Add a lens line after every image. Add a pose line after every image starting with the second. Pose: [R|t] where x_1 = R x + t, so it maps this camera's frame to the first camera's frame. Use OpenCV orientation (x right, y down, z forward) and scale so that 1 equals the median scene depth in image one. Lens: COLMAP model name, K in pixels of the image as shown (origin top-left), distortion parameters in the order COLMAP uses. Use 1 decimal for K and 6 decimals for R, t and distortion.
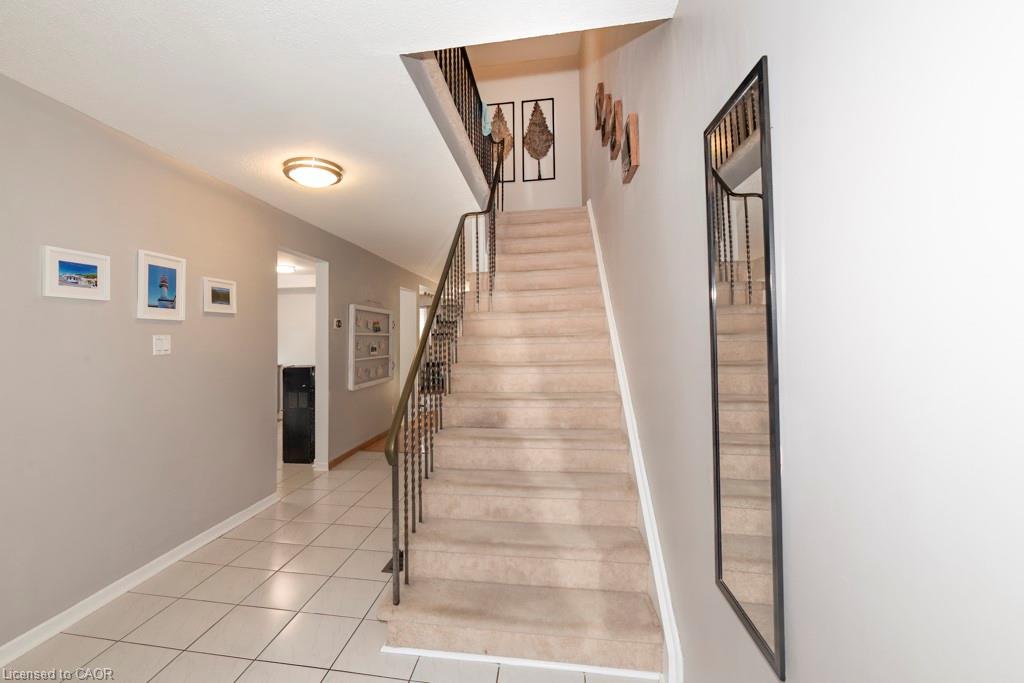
lens RADIAL K [[435.9, 0, 426.5], [0, 435.9, 343.7], [0, 0, 1]] dist [-0.001350, -0.000899]
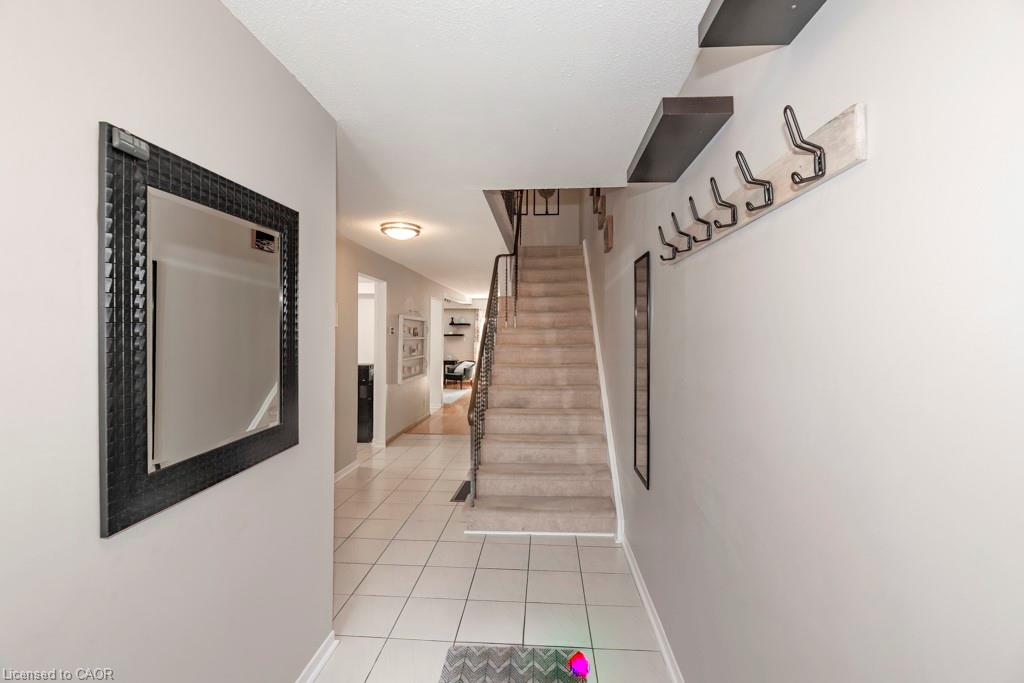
lens RADIAL K [[435.9, 0, 515.7], [0, 435.9, 338.1], [0, 0, 1]] dist [-0.001350, -0.000899]
pose [[0.978647, 0.022413, 0.204324, -0.179304], [-0.021646, 0.999748, -0.005987, -0.040997], [-0.204406, 0.001436, 0.978885, -0.481137]]
